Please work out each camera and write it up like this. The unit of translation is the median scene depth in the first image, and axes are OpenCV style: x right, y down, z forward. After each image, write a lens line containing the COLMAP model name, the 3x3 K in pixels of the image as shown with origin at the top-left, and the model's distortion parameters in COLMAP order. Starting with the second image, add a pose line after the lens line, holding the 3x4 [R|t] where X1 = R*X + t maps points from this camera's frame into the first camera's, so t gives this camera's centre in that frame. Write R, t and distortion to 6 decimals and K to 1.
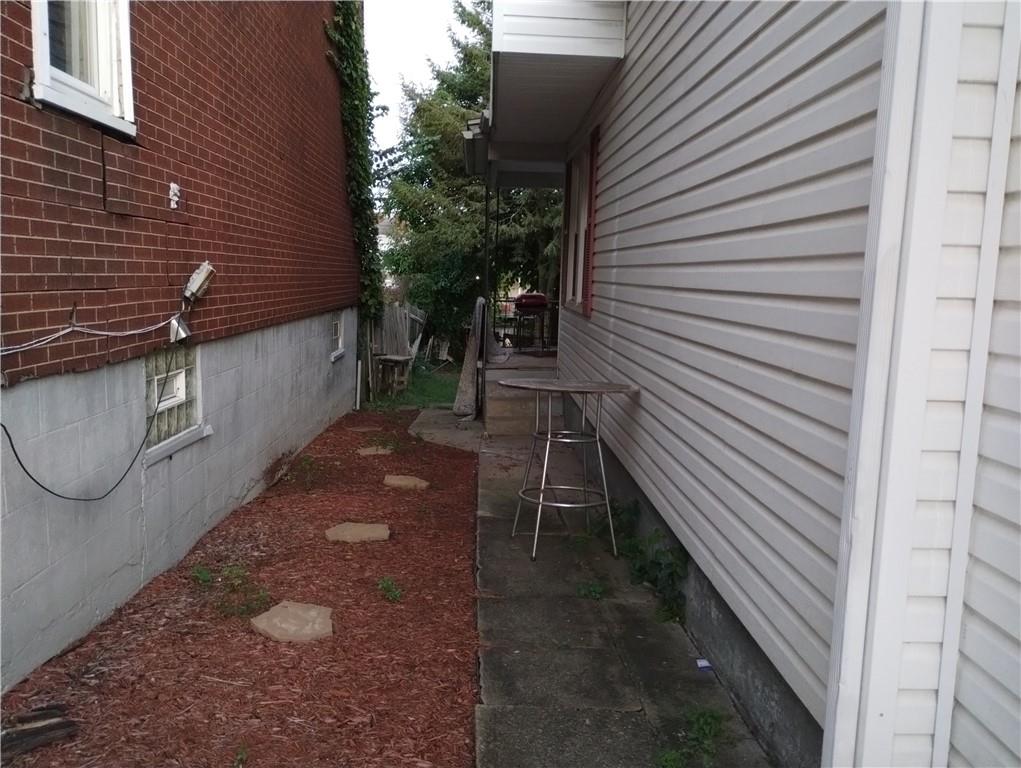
lens RADIAL K [[831.3, 0, 510.5], [0, 831.3, 384.0], [0, 0, 1]] dist [0.065027, -0.126079]
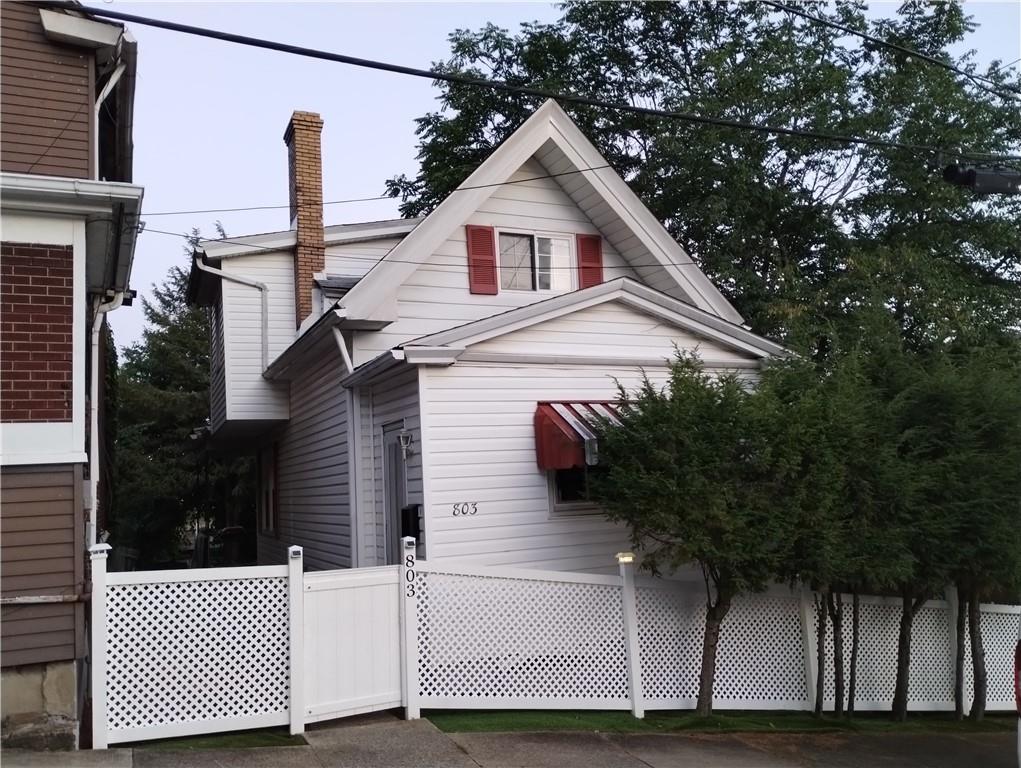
lens RADIAL K [[831.3, 0, 510.5], [0, 831.3, 384.0], [0, 0, 1]] dist [0.065027, -0.126079]
pose [[0.923092, -0.036441, 0.382848, -0.051055], [0.132022, 0.965031, -0.226465, 0.030540], [-0.361208, 0.259592, 0.895623, -0.371055]]
